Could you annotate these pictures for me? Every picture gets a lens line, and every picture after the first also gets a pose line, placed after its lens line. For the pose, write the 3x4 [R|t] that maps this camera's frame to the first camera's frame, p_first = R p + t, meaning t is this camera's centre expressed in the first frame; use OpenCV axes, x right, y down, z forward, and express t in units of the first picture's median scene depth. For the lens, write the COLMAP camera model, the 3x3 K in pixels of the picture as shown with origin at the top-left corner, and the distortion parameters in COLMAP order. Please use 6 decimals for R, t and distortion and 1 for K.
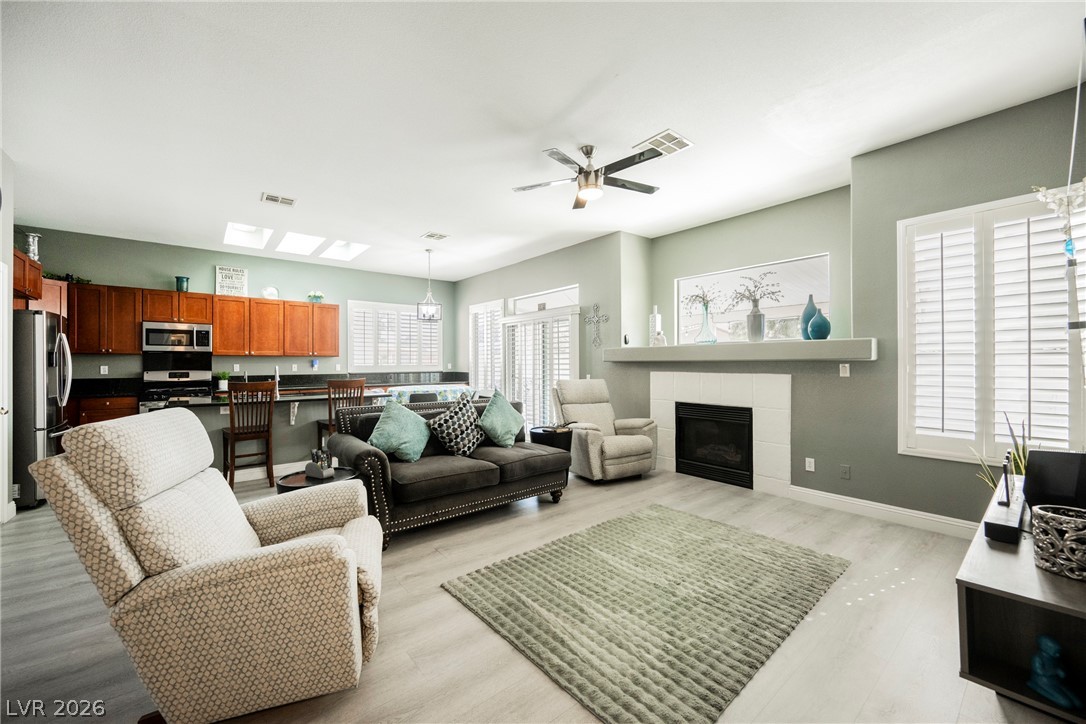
lens RADIAL K [[431.6, 0, 546.2], [0, 431.6, 362.9], [0, 0, 1]] dist [-0.001111, 0.000015]
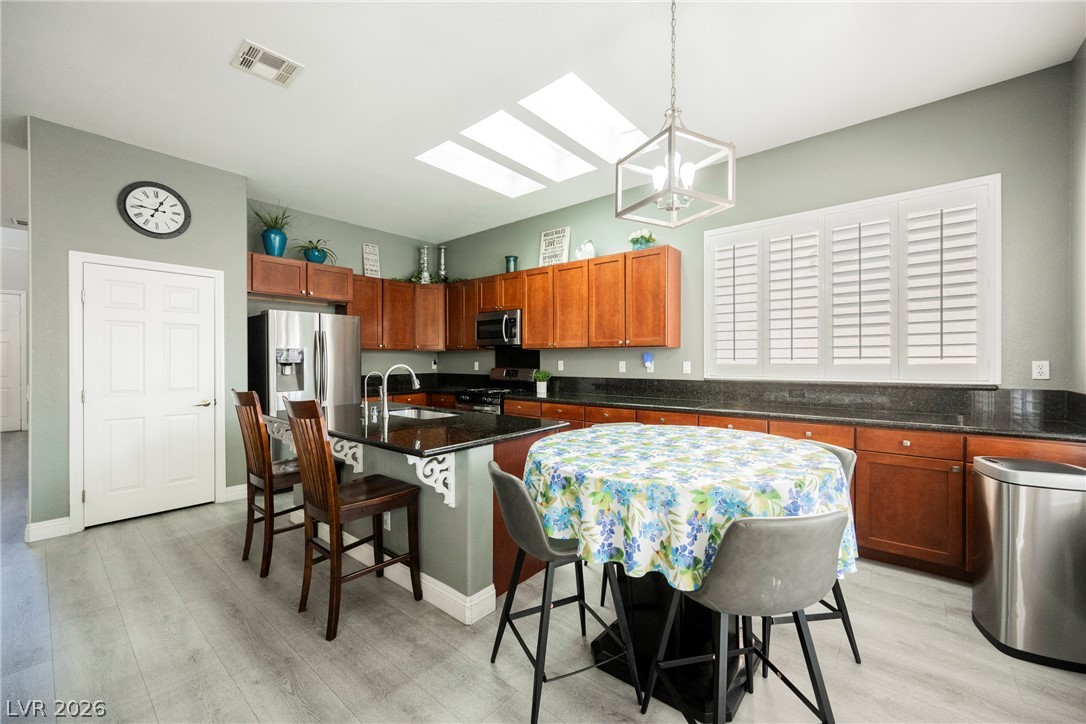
lens RADIAL K [[431.6, 0, 546.2], [0, 431.6, 362.9], [0, 0, 1]] dist [-0.001111, 0.000015]
pose [[0.167000, 0.011193, -0.985893, -0.008215], [-0.000376, 0.999936, 0.011289, -0.001470], [0.985957, -0.001515, 0.166994, 0.840668]]
